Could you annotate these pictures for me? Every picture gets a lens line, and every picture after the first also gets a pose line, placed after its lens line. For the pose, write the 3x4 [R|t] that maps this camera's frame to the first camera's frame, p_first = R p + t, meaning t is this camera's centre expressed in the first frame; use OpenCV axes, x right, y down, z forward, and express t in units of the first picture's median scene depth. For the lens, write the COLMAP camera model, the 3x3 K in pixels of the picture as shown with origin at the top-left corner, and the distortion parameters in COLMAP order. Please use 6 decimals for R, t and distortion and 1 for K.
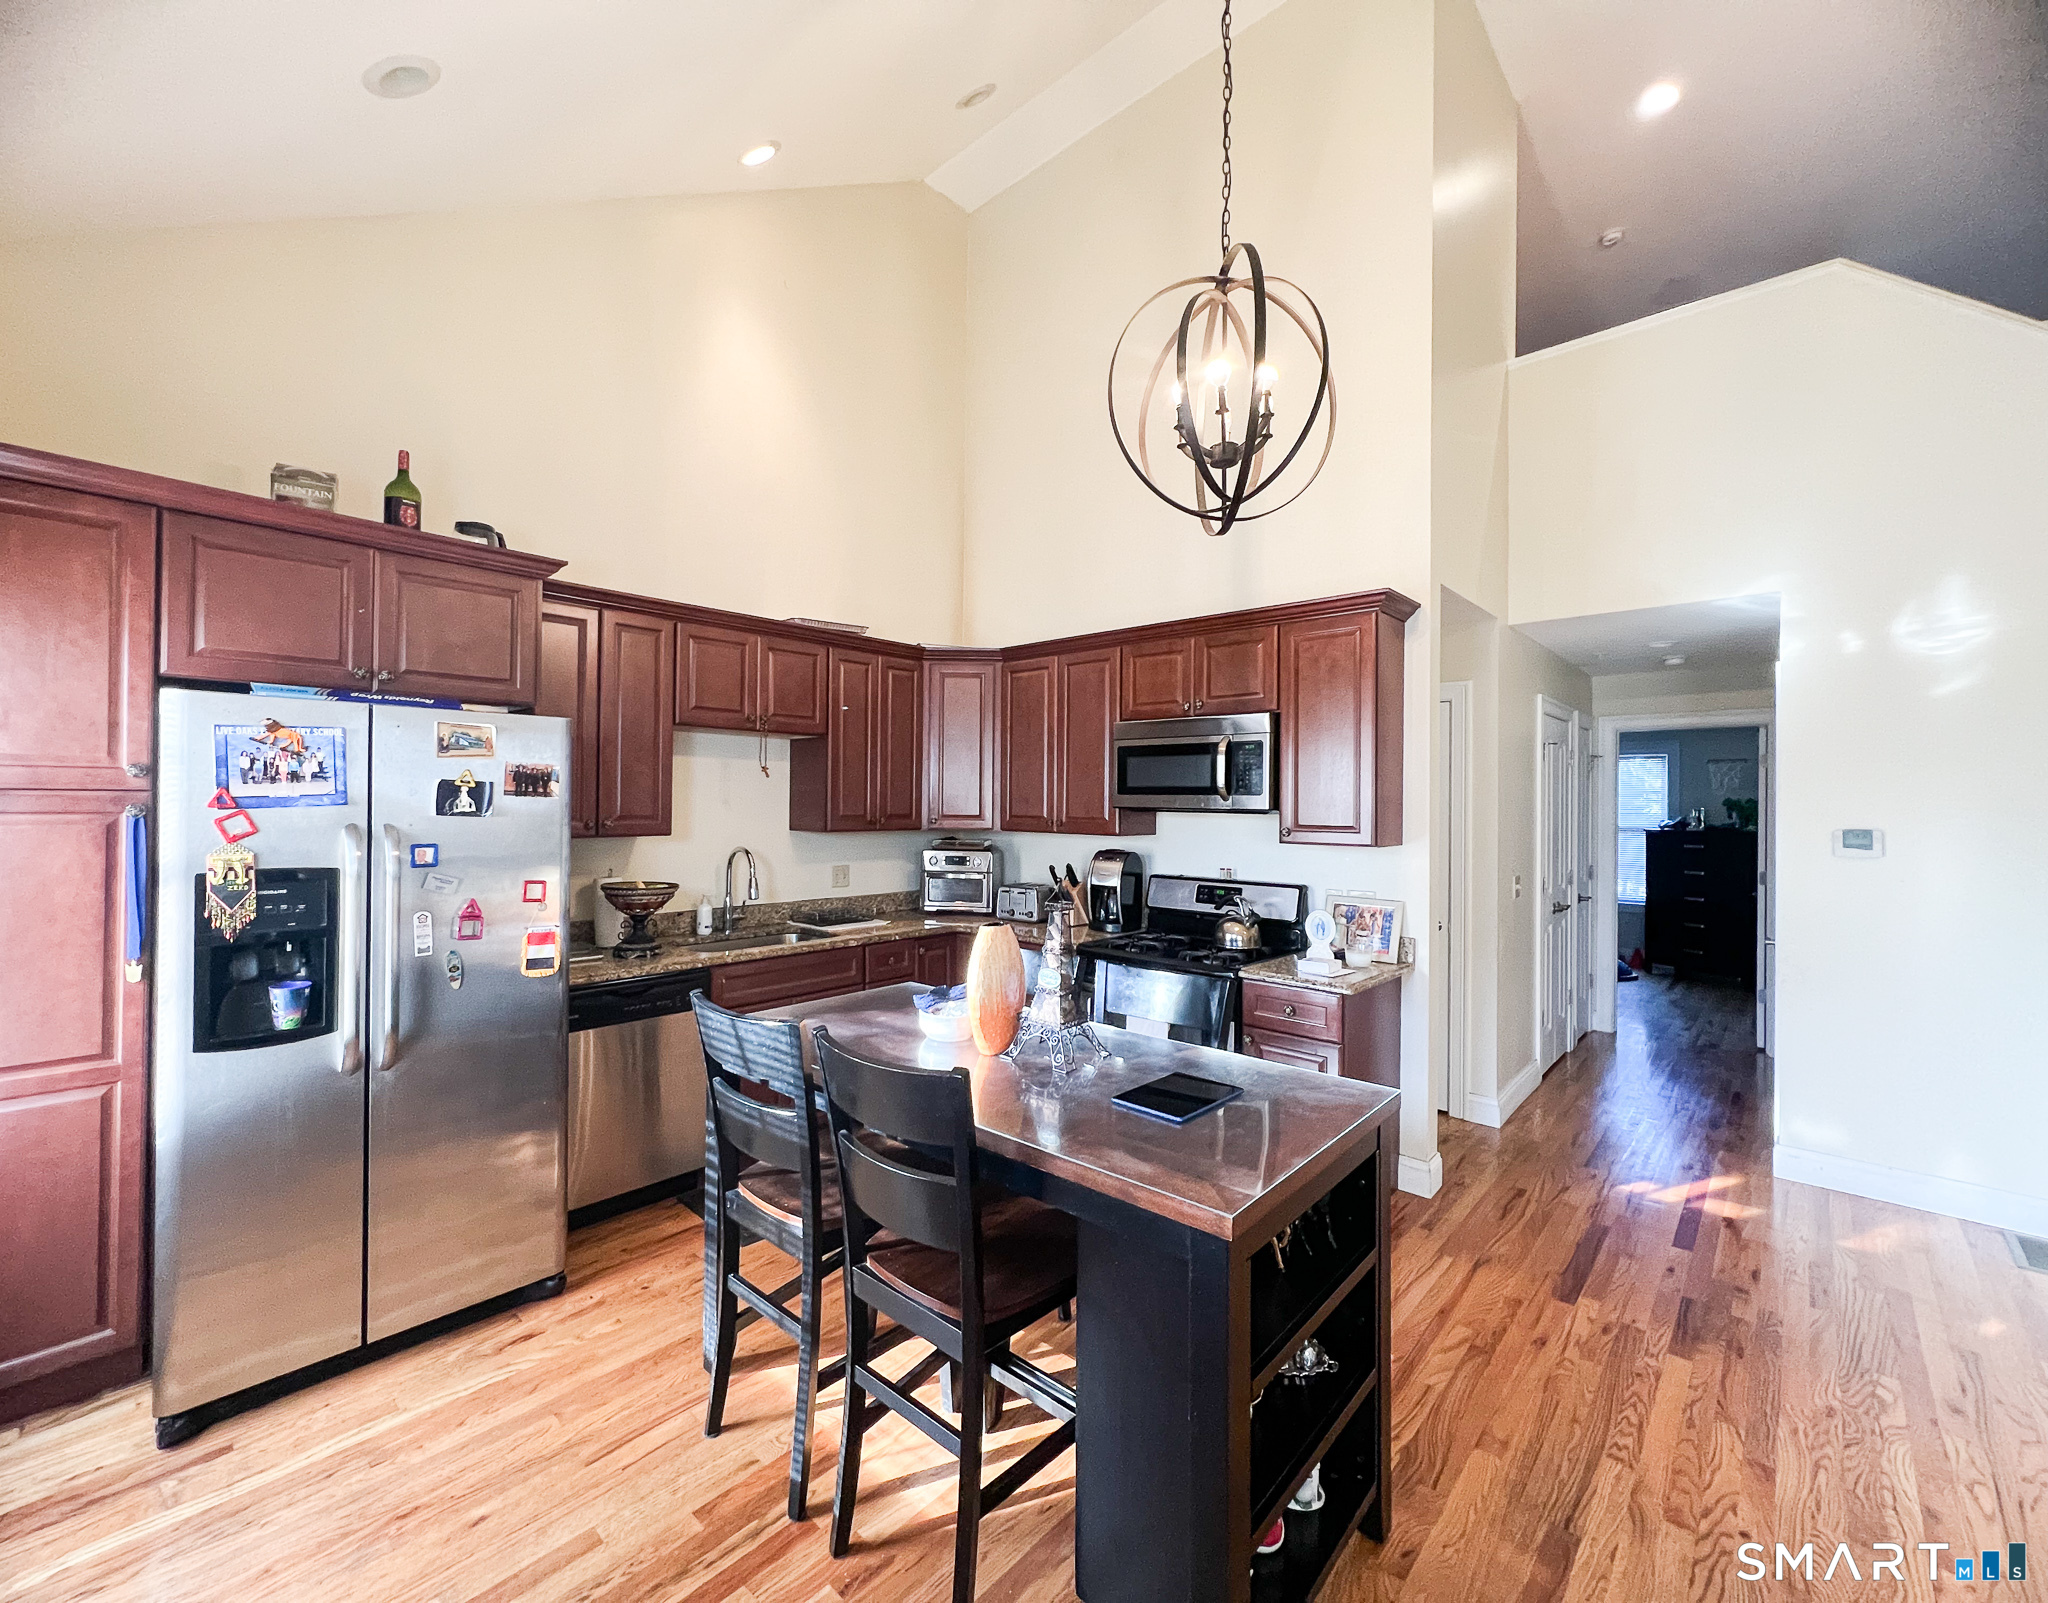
lens RADIAL K [[859.6, 0, 1018.5], [0, 859.6, 798.8], [0, 0, 1]] dist [0.002452, 0.000635]
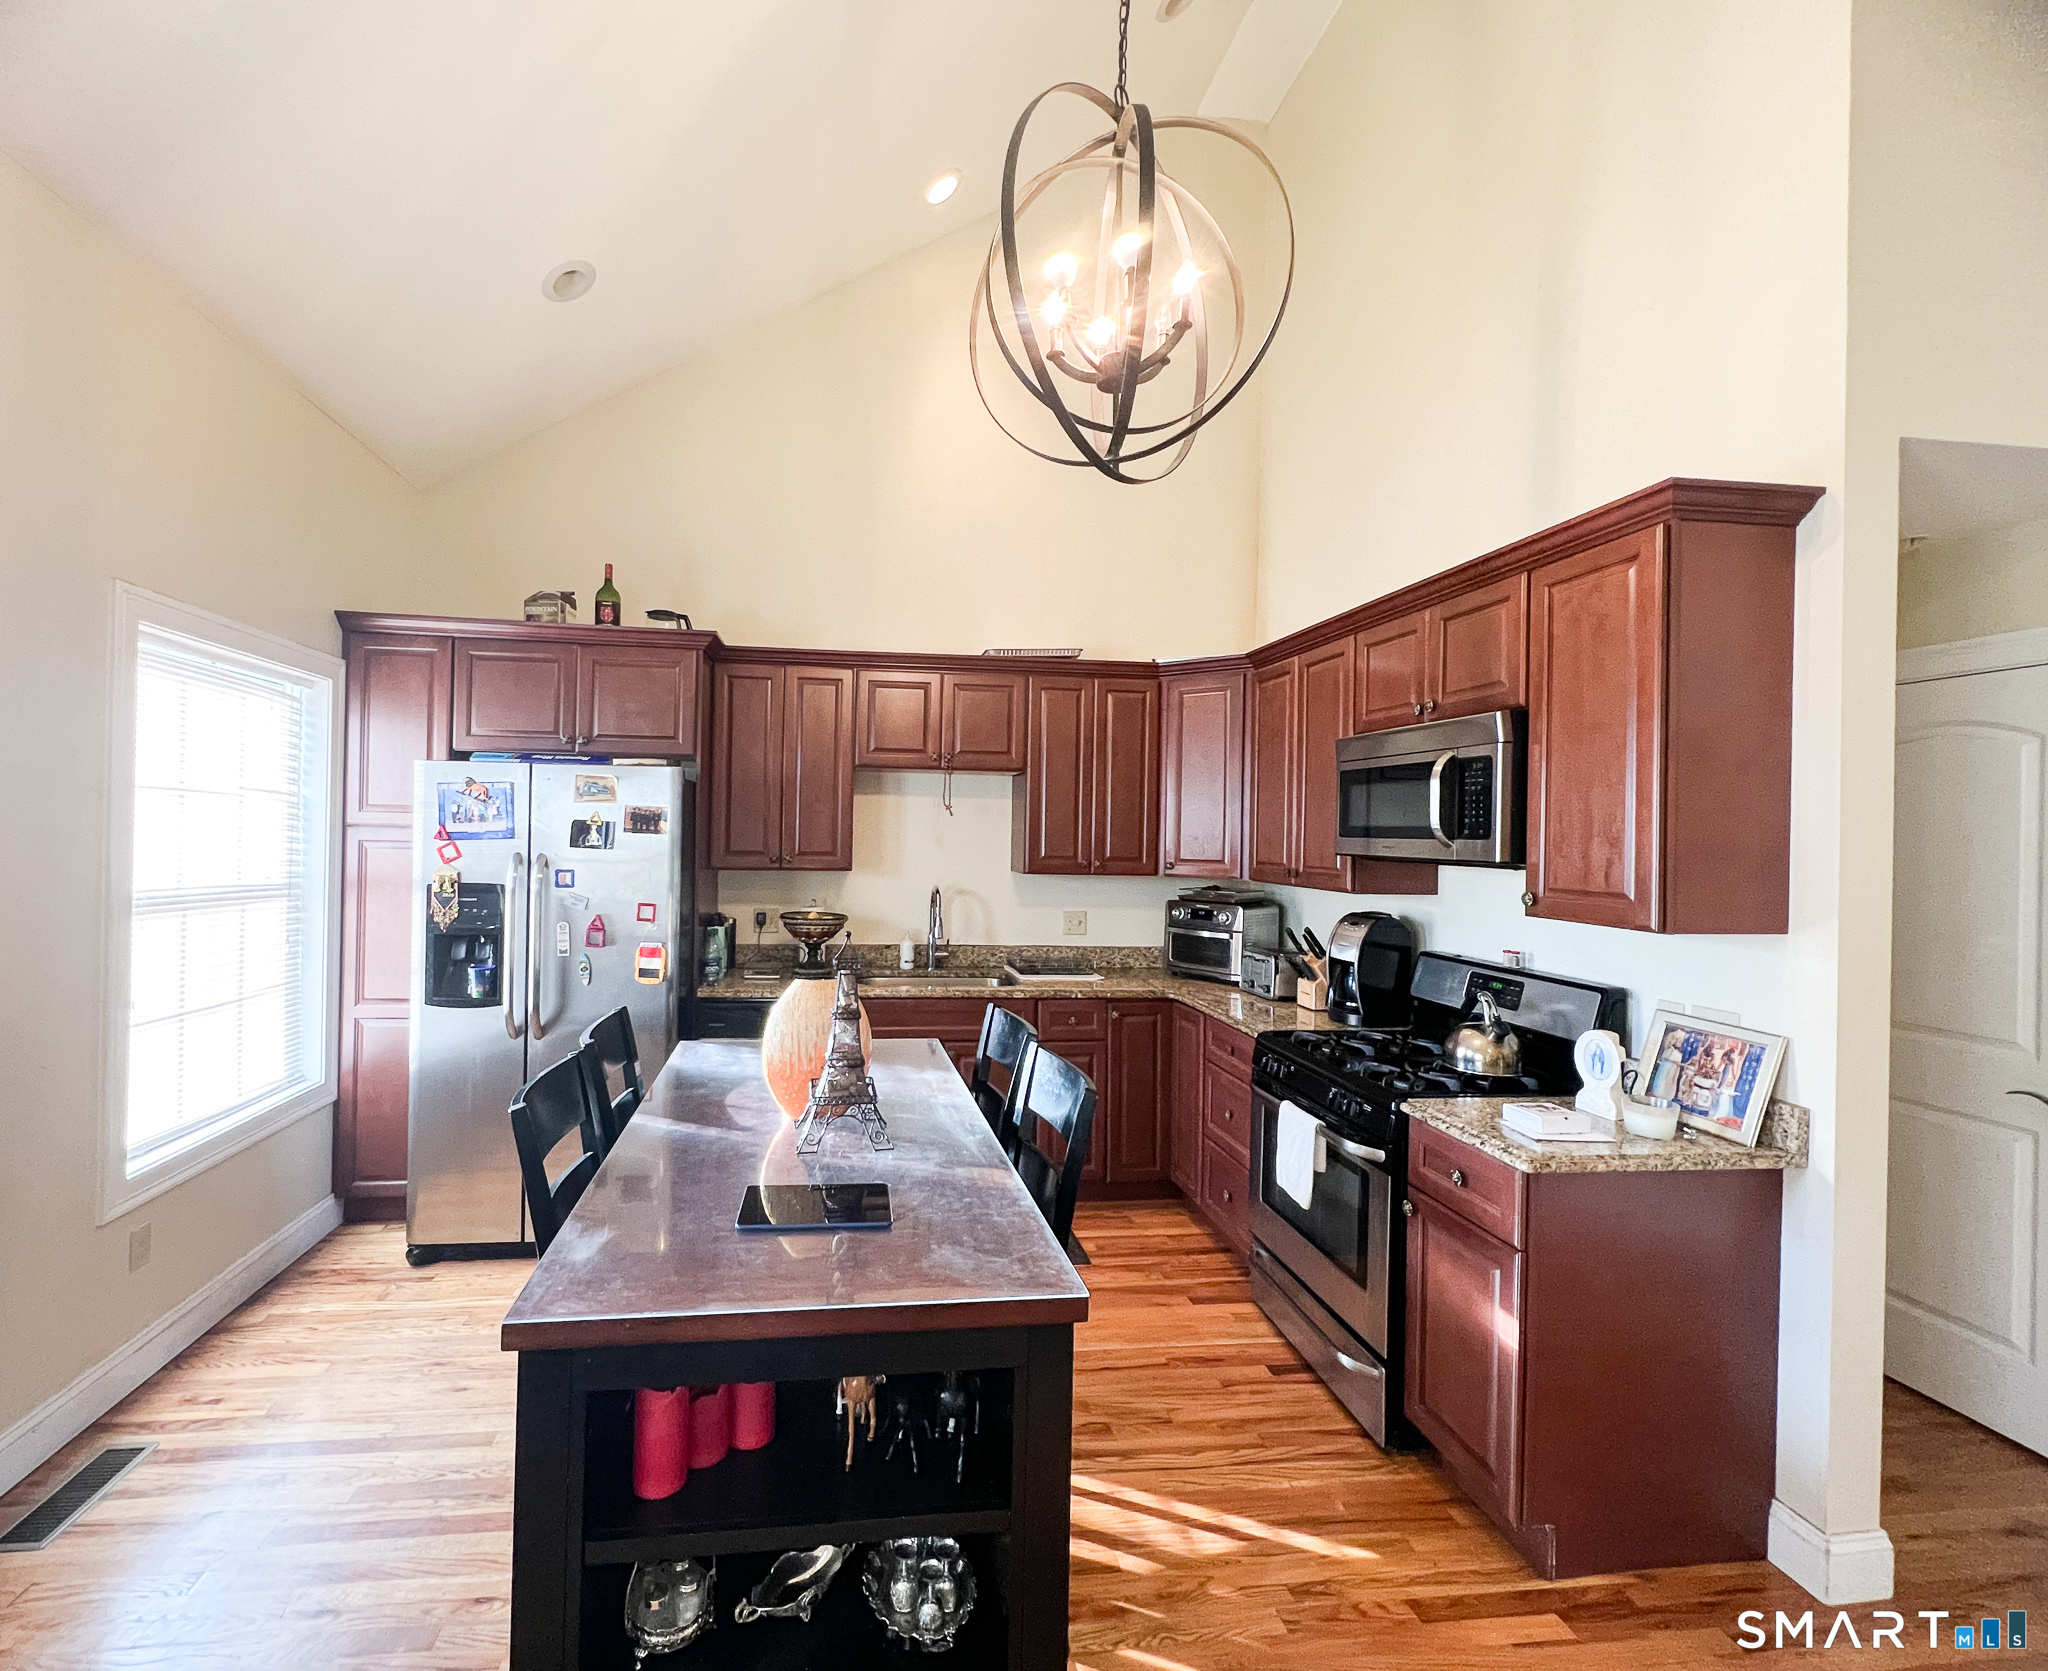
lens RADIAL K [[945.5, 0, 1024.4], [0, 945.5, 832.7], [0, 0, 1]] dist [0.002714, 0.000452]
pose [[0.762649, 0.007062, -0.646774, 0.477791], [-0.010288, 0.999946, -0.001213, -0.005077], [0.646731, 0.007580, 0.762680, 0.229828]]
